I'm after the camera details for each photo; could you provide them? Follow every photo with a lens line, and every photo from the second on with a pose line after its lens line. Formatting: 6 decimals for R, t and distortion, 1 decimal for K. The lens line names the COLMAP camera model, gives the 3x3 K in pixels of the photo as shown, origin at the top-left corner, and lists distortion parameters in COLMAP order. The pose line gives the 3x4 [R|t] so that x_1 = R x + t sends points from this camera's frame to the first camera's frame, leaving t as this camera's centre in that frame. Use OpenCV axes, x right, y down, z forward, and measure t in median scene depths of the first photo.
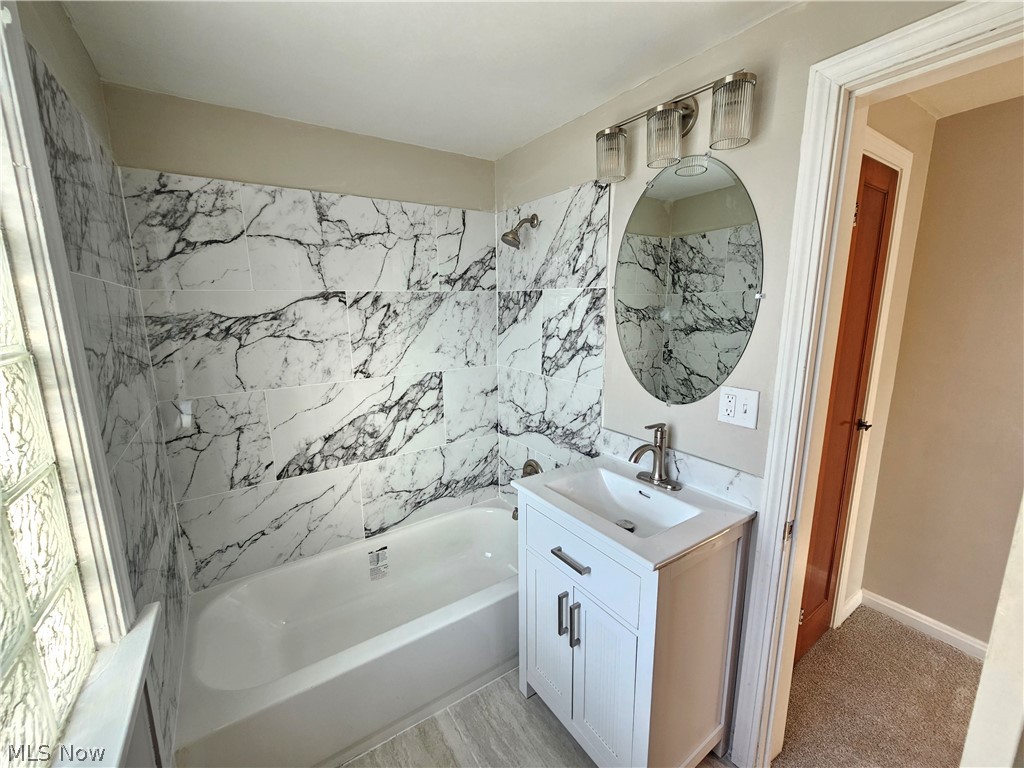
lens RADIAL K [[418.1, 0, 511.9], [0, 418.1, 384.1], [0, 0, 1]] dist [-0.001122, -0.000331]
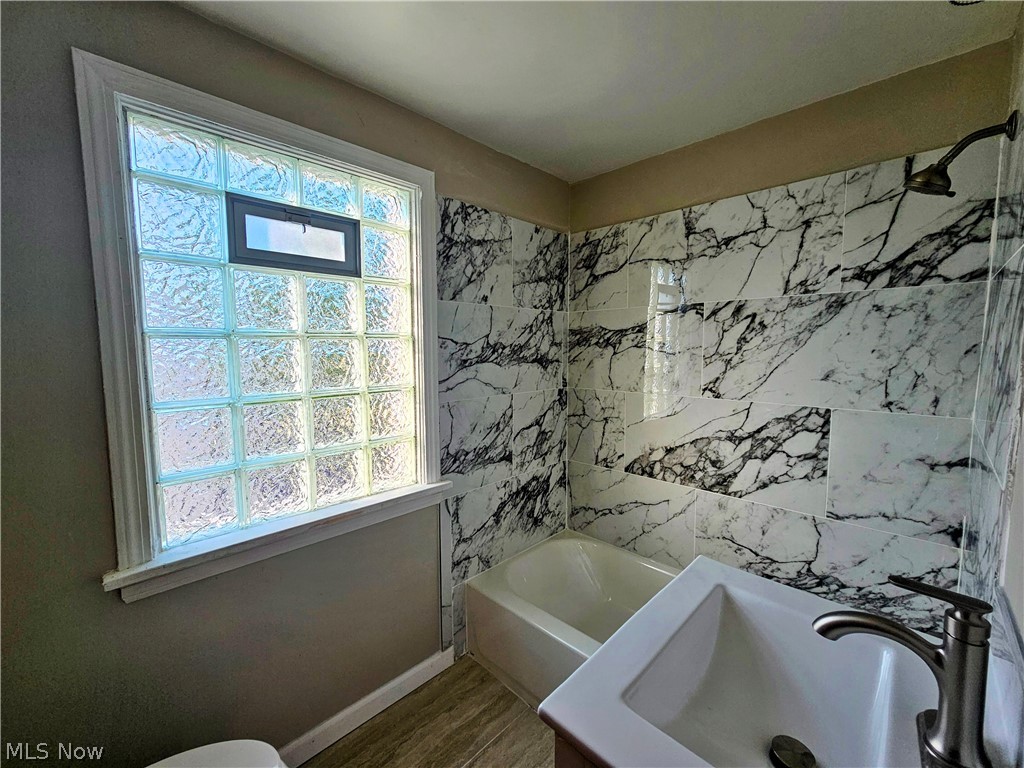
lens RADIAL K [[418.1, 0, 511.9], [0, 418.1, 384.1], [0, 0, 1]] dist [-0.001122, -0.000331]
pose [[0.200213, 0.103772, -0.974241, 0.429094], [-0.178798, 0.981547, 0.067806, -0.025976], [0.963300, 0.160617, 0.215072, 0.382661]]
